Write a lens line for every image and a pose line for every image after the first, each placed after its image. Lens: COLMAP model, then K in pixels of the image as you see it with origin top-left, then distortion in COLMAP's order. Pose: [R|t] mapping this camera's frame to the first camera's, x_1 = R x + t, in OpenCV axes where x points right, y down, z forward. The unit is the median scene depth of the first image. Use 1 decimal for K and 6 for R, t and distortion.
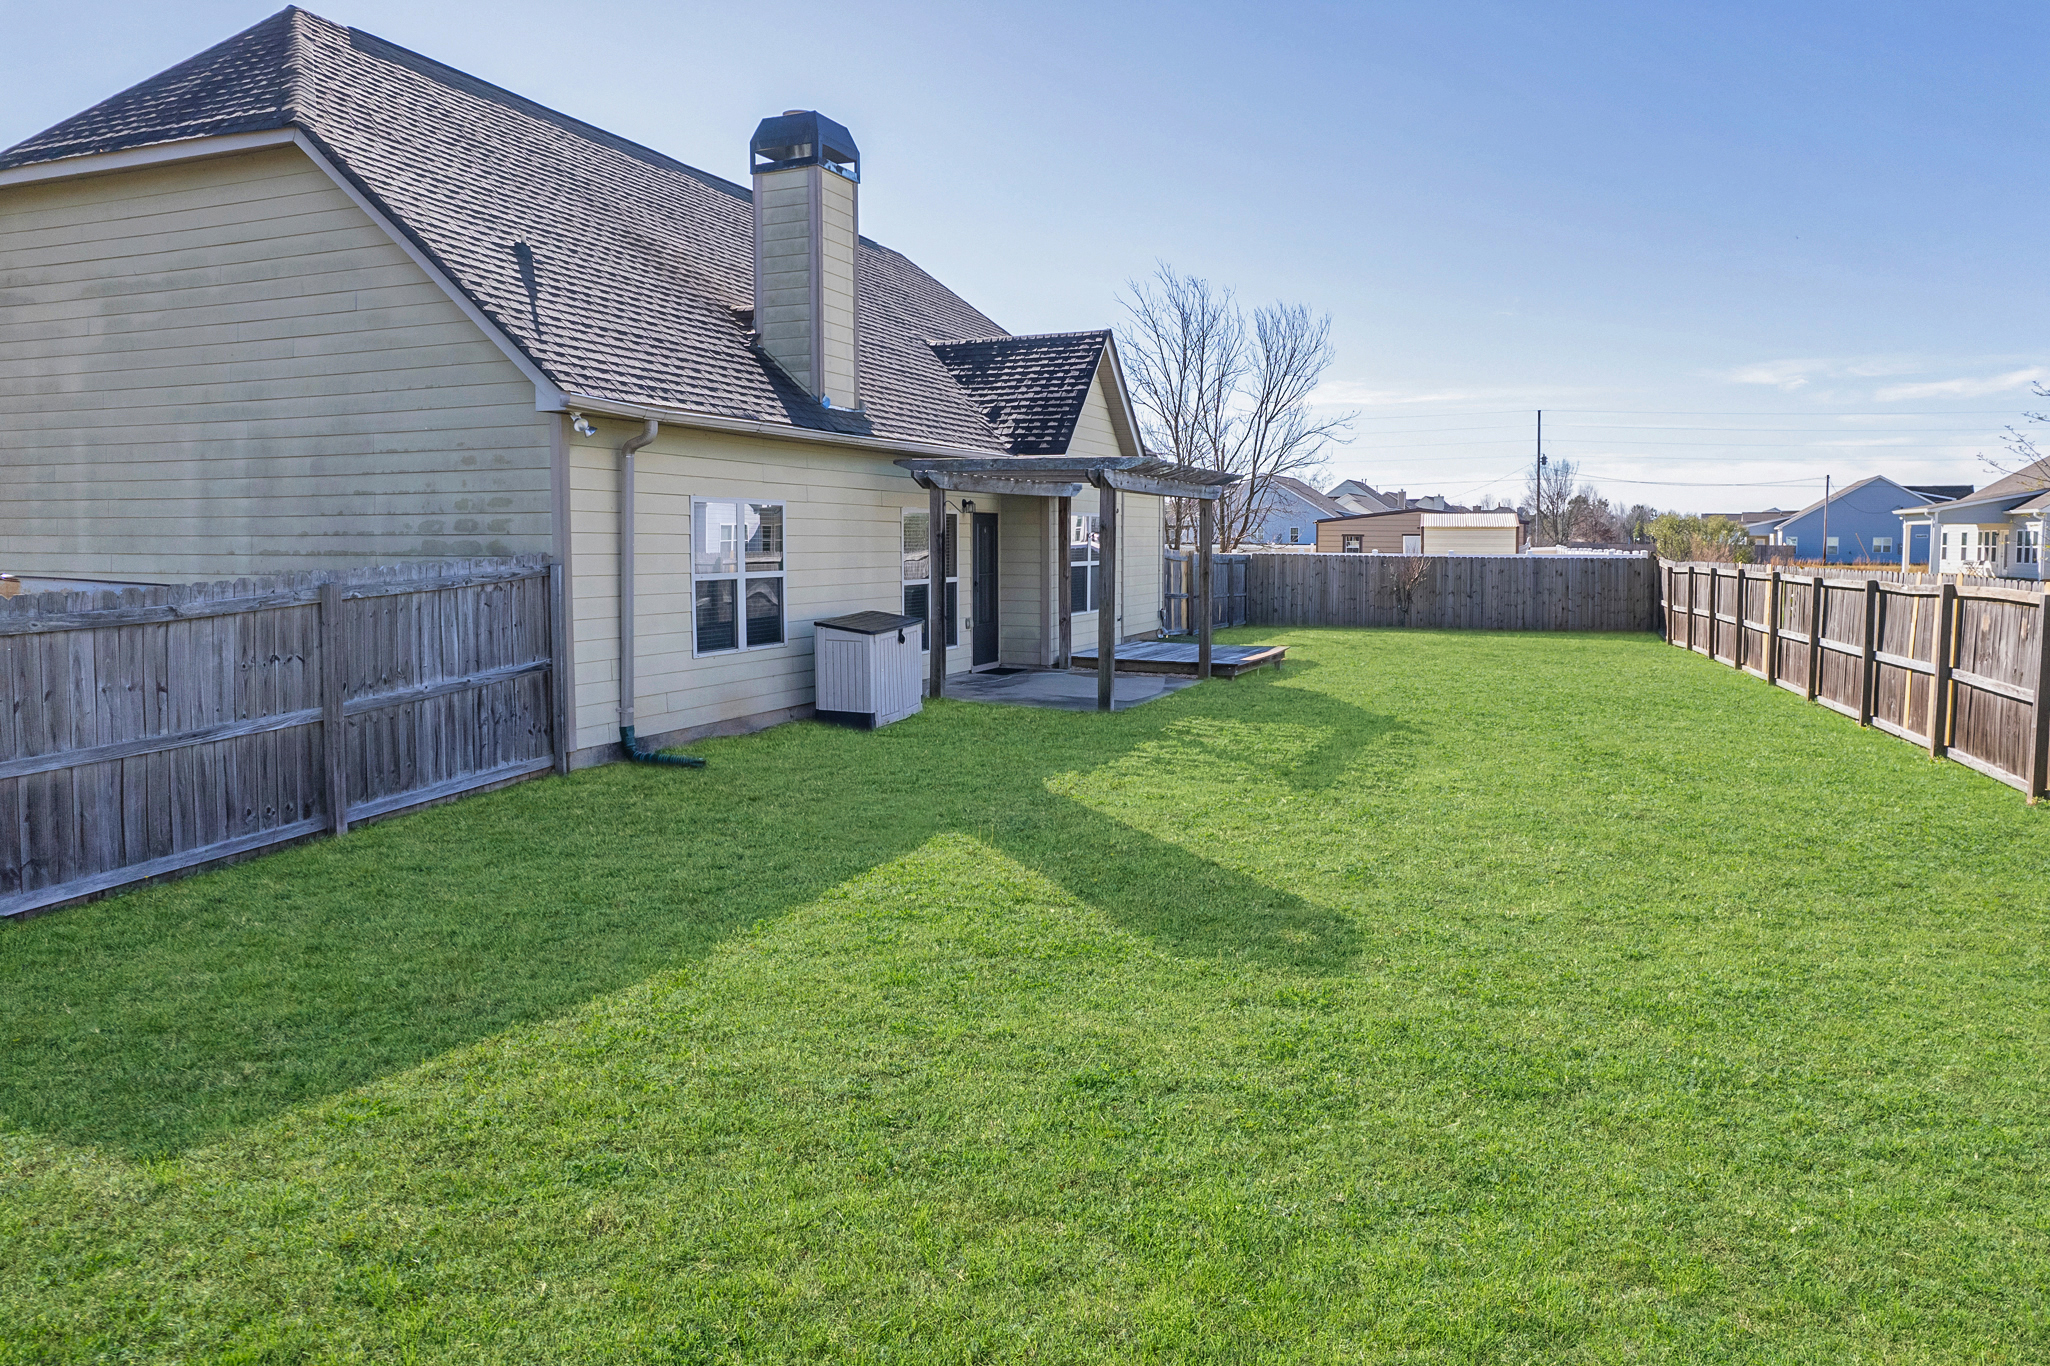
lens RADIAL K [[1244.0, 0, 1025.0], [0, 1244.0, 683.0], [0, 0, 1]] dist [-0.078174, 0.058091]
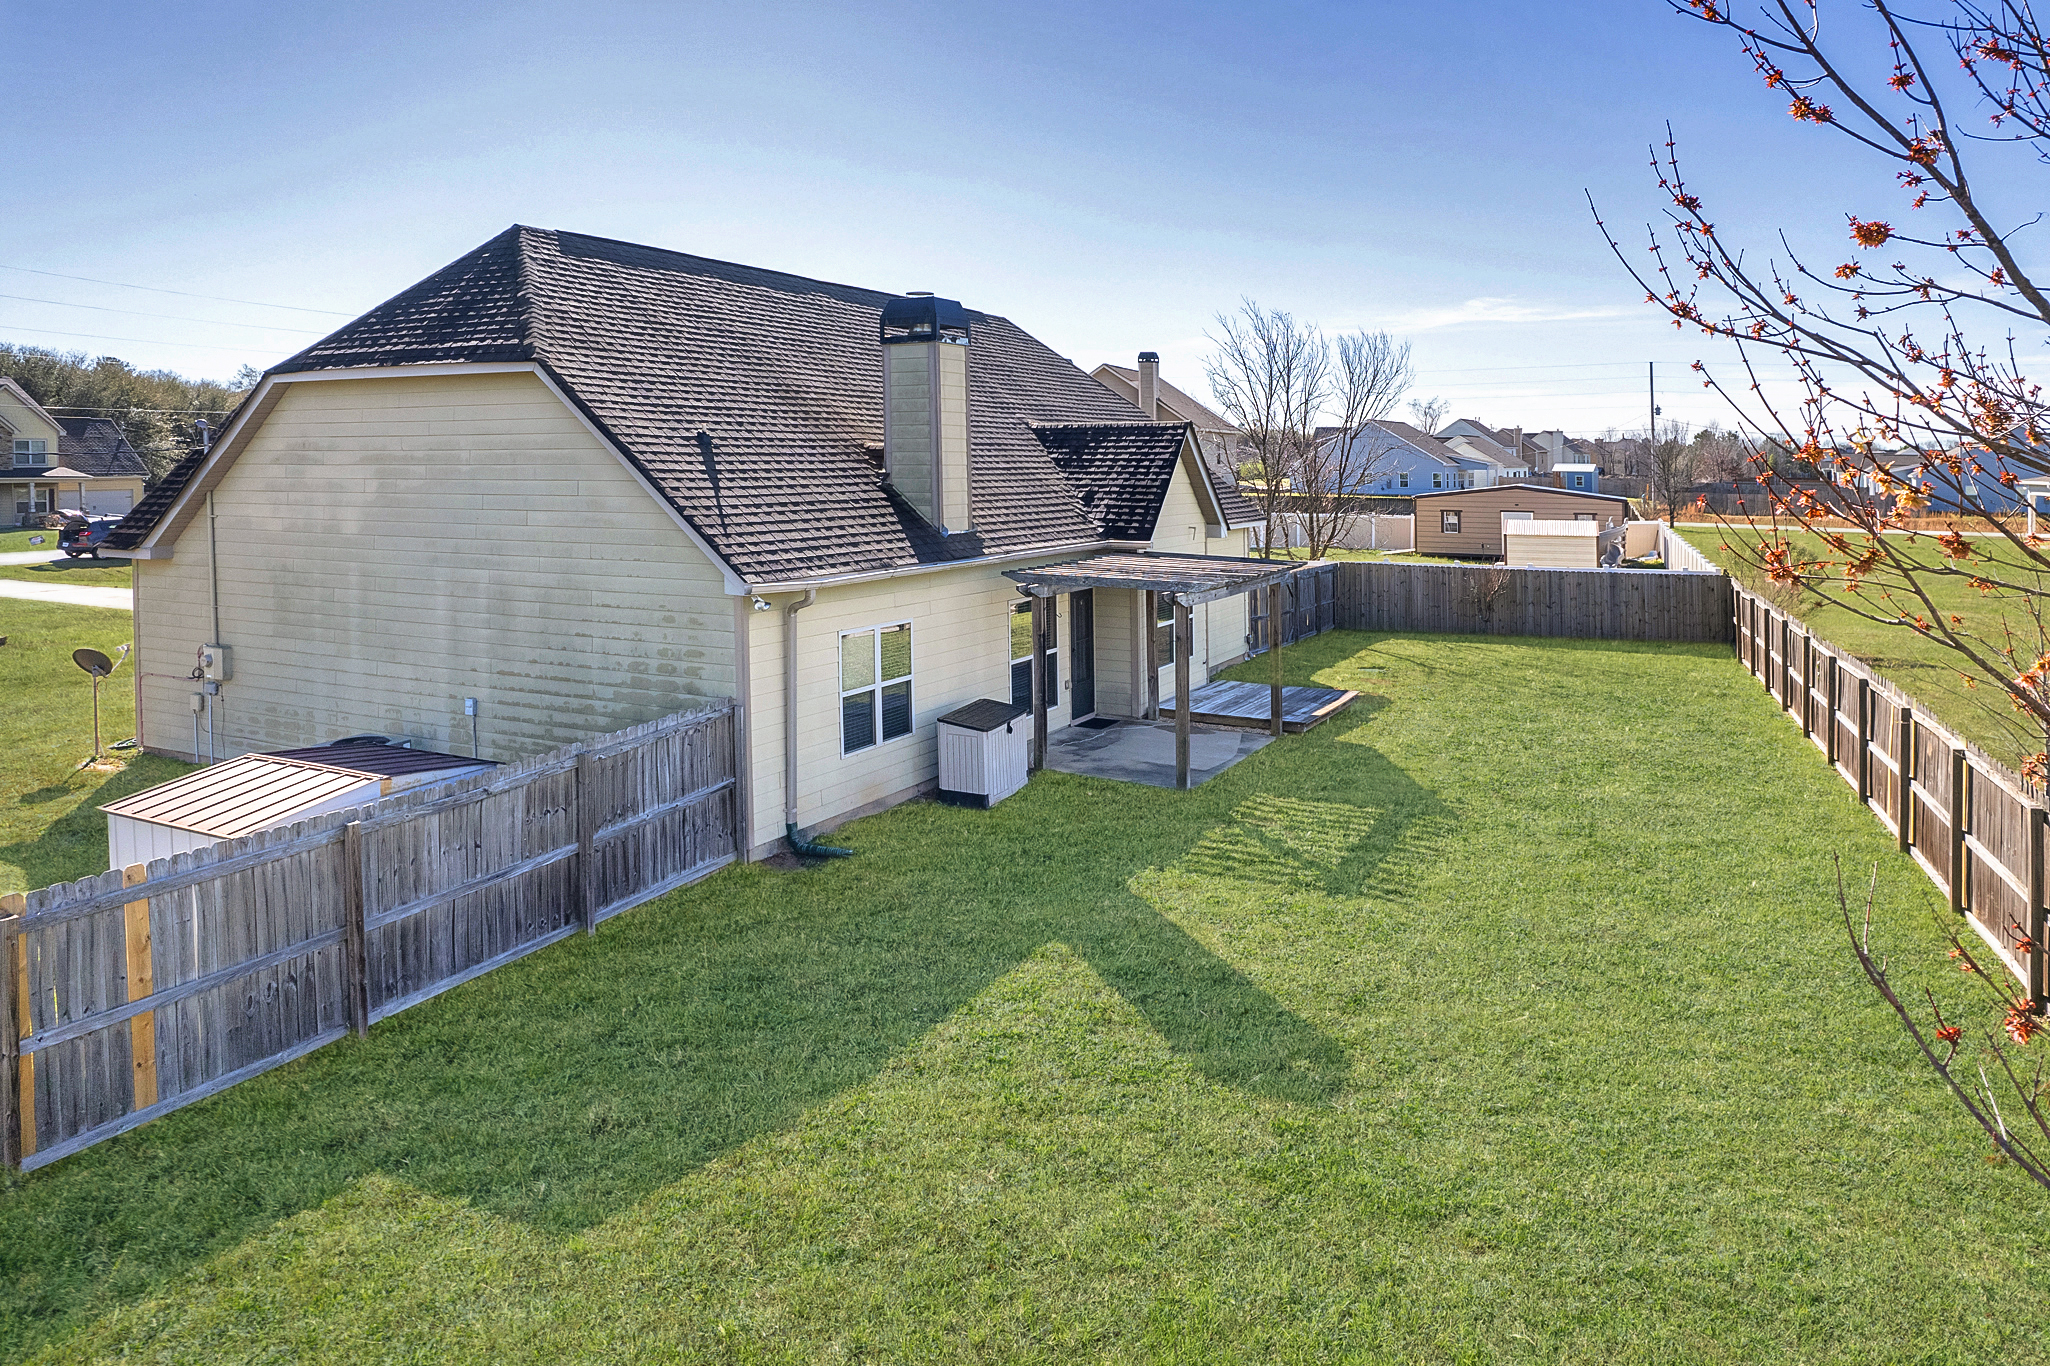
lens RADIAL K [[1359.2, 0, 1018.0], [0, 1359.2, 512.9], [0, 0, 1]] dist [-0.049783, 0.000752]
pose [[0.995633, -0.010437, -0.092769, 0.033395], [0.008261, 0.999682, -0.023813, -0.220517], [0.092988, 0.022942, 0.995403, -0.318583]]
